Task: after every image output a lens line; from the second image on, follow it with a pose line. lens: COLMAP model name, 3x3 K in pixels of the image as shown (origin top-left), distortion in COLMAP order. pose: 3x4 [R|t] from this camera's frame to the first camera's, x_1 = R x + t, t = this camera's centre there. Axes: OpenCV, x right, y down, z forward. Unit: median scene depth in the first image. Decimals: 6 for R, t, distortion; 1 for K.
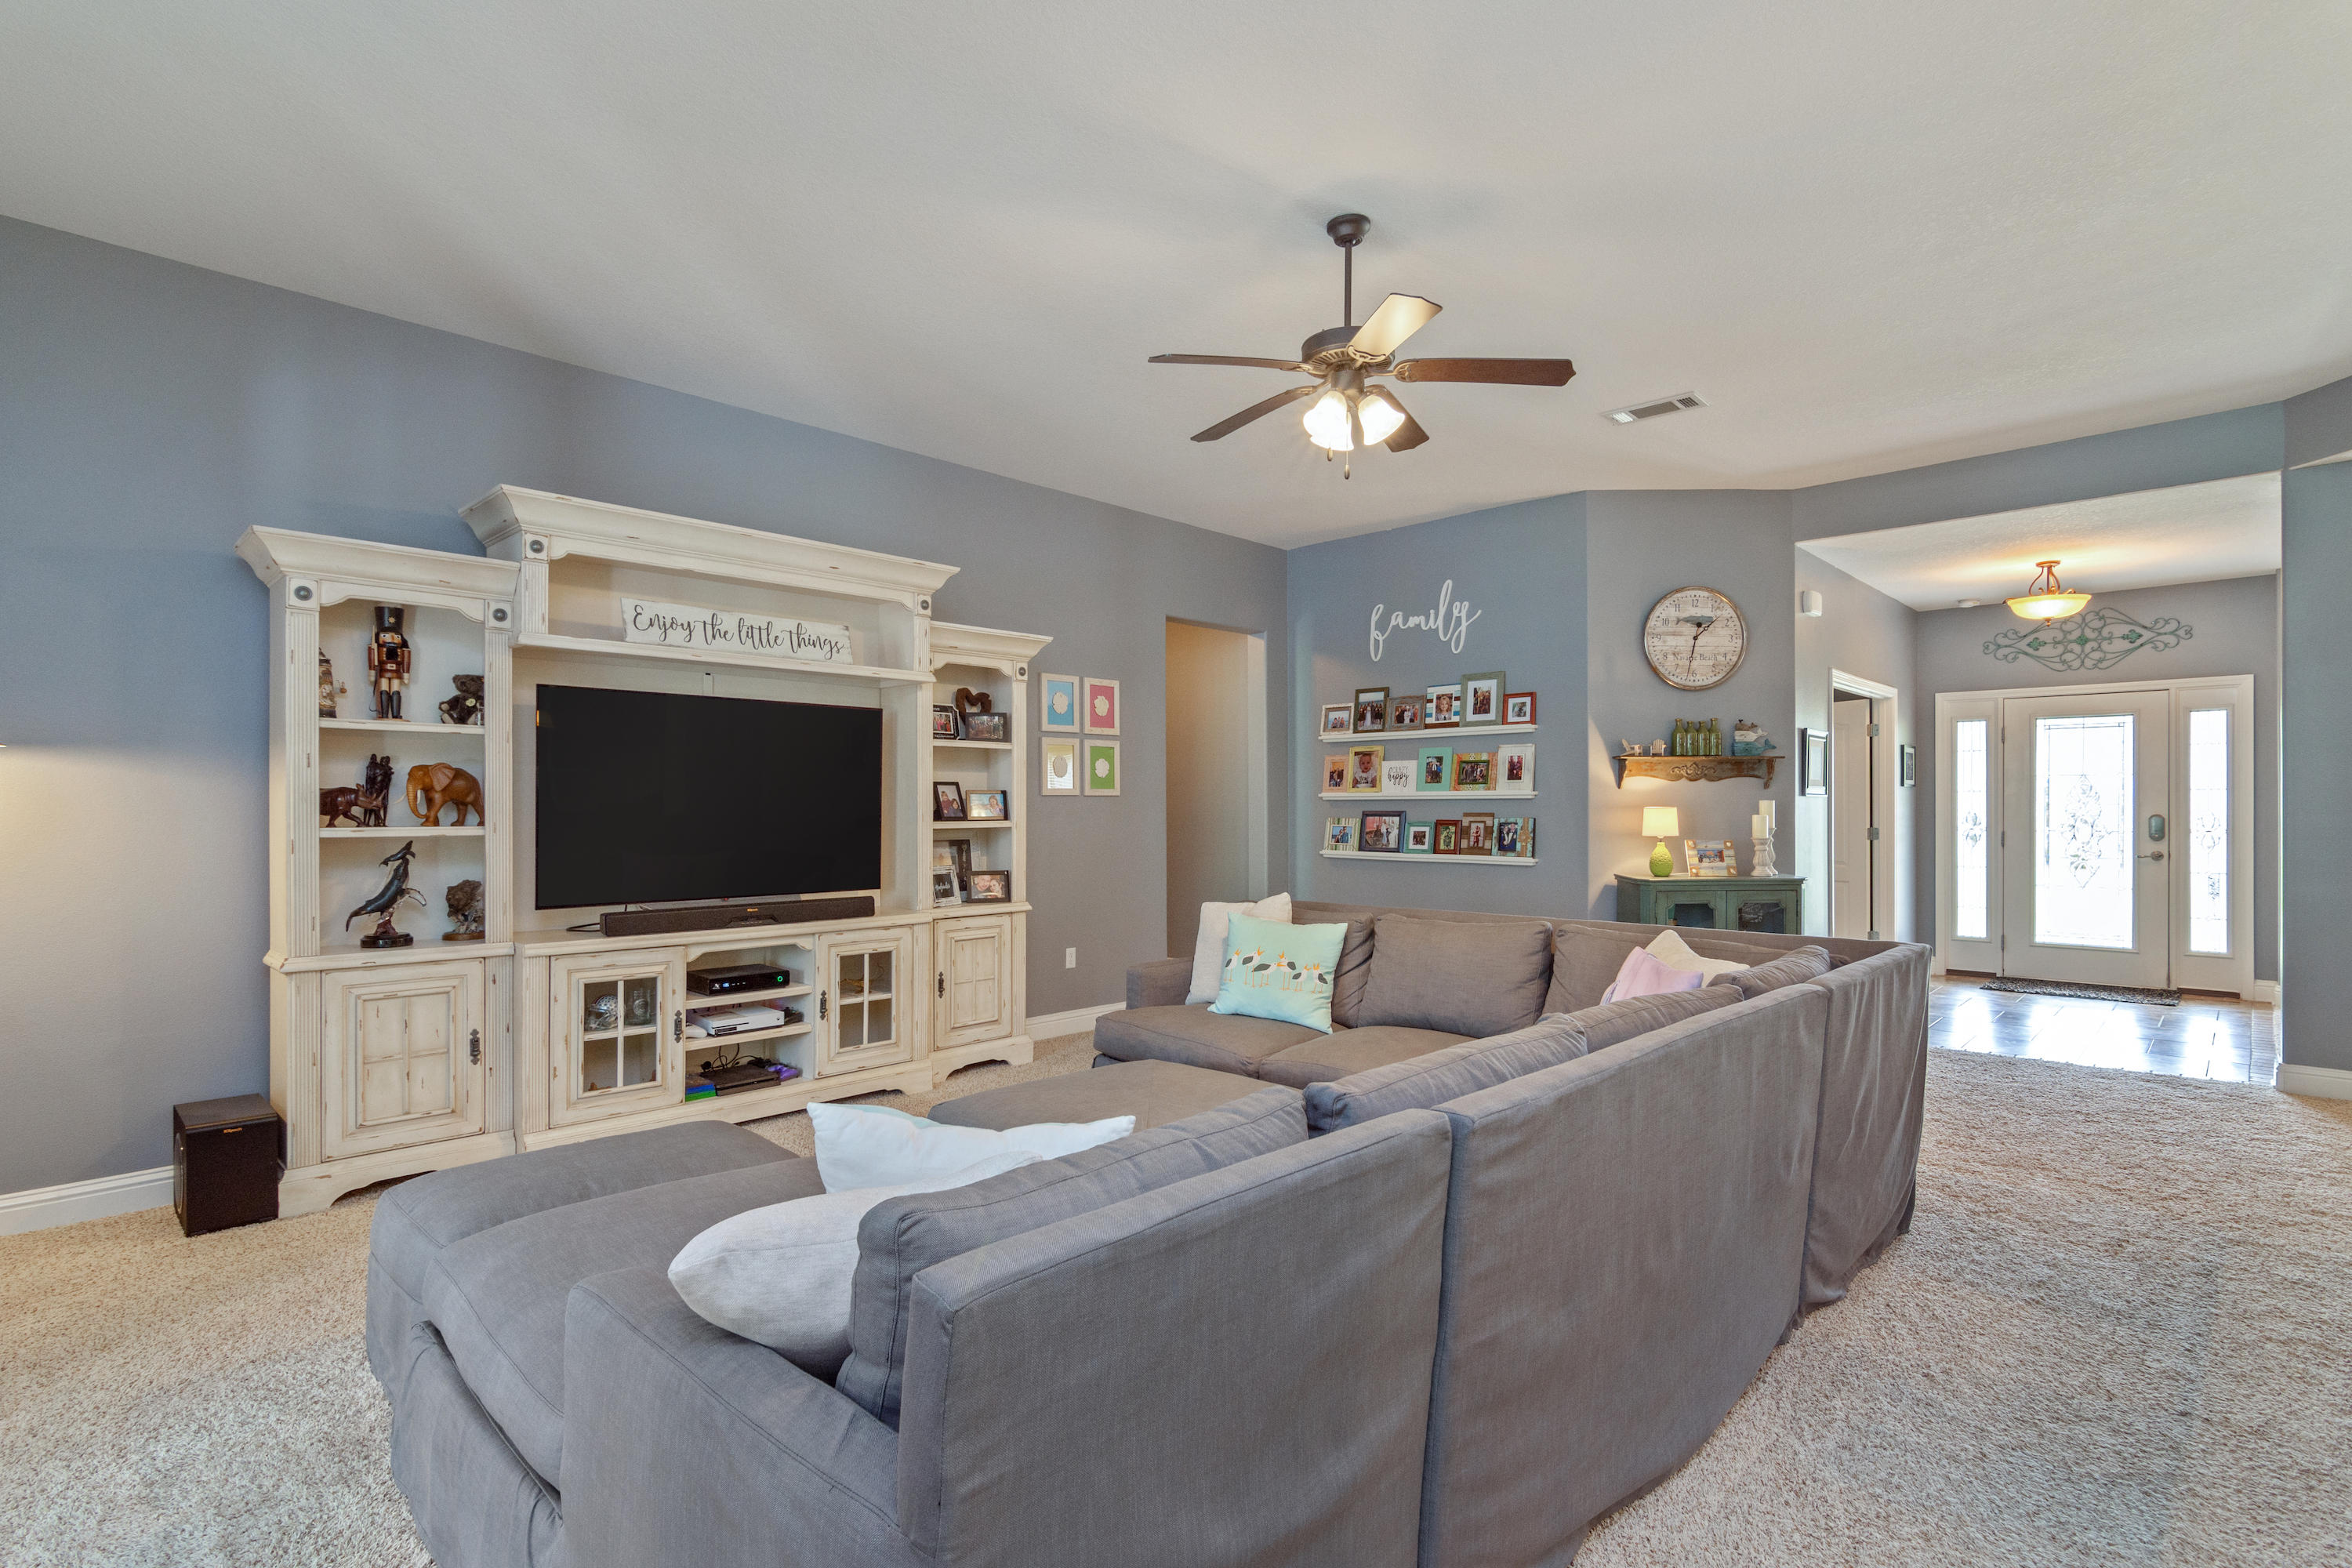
lens RADIAL K [[1133.6, 0, 1168.8], [0, 1133.6, 813.7], [0, 0, 1]] dist [-0.006215, 0.003603]
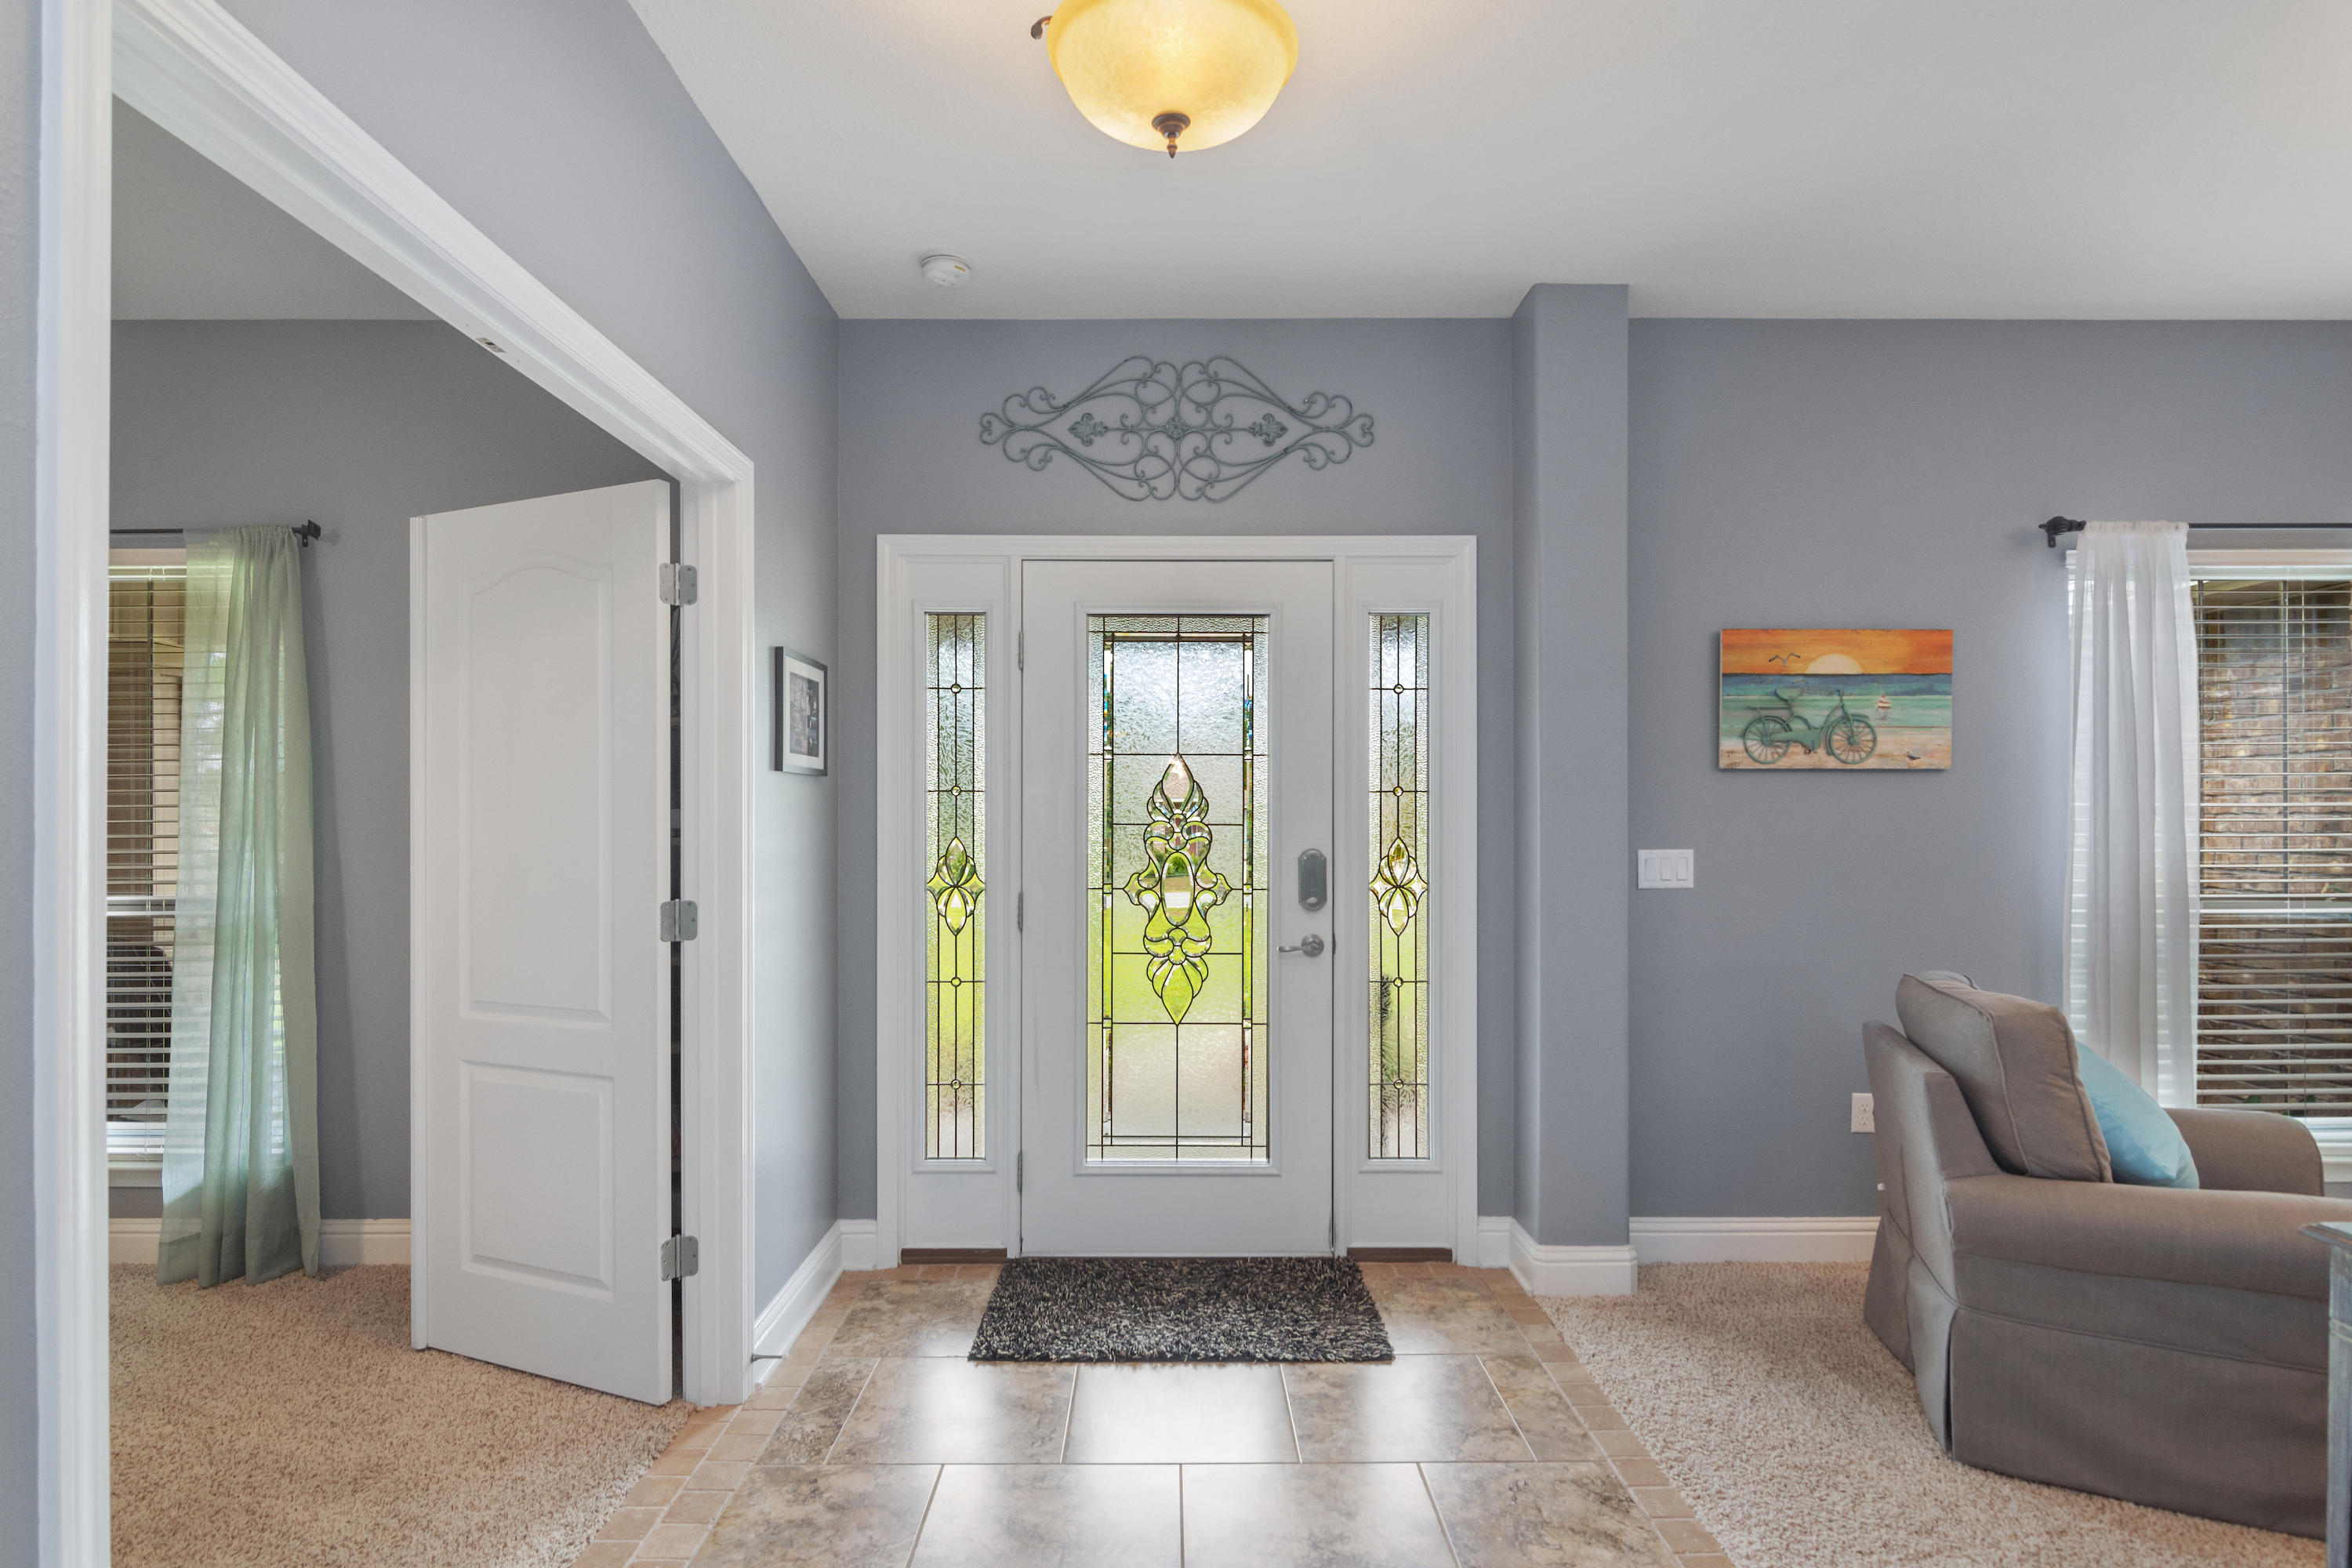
lens RADIAL K [[1197.4, 0, 1170.5], [0, 1197.4, 806.4], [0, 0, 1]] dist [-0.004324, -0.000095]
pose [[0.716952, 0.009031, 0.697064, 0.634244], [0.001797, 0.999889, -0.014803, -0.011002], [-0.697121, 0.011866, 0.716856, 0.870546]]
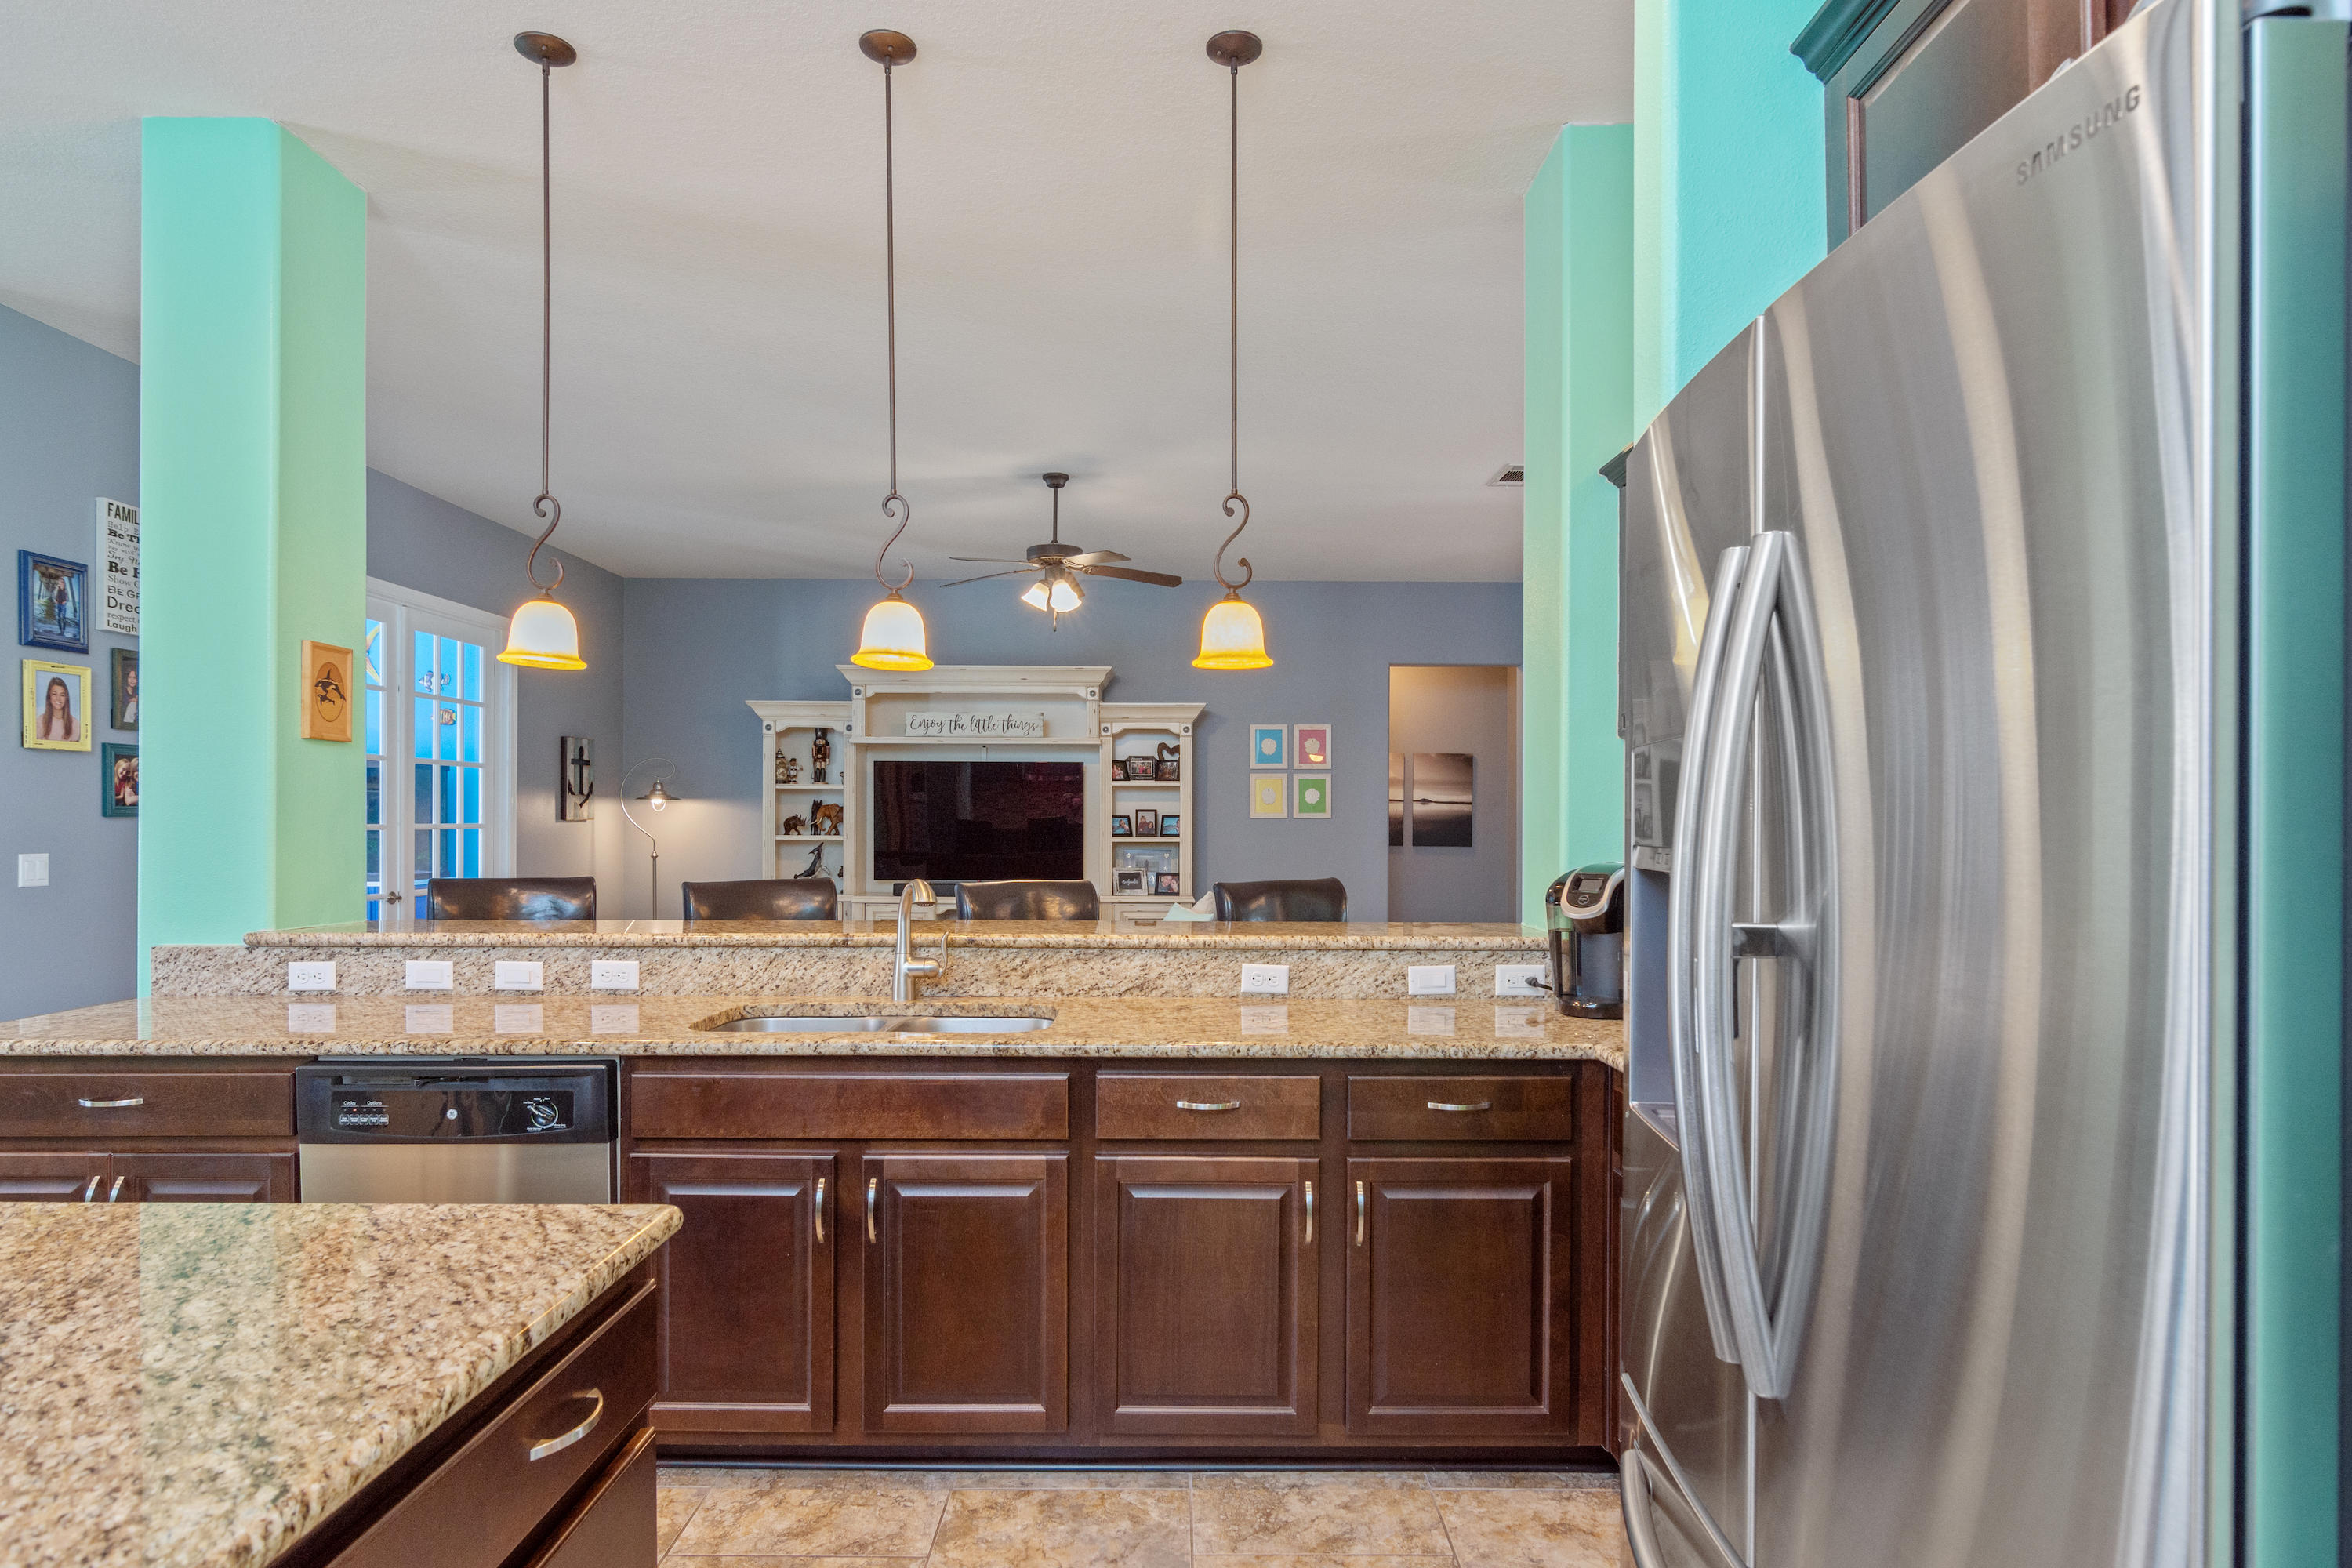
lens RADIAL K [[1295.3, 0, 1179.8], [0, 1295.3, 825.6], [0, 0, 1]] dist [0.001336, -0.002341]
pose [[0.697293, 0.008874, -0.716731, 0.890736], [-0.009115, 0.999952, 0.003513, -0.012105], [0.716728, 0.004084, 0.697341, -0.097485]]
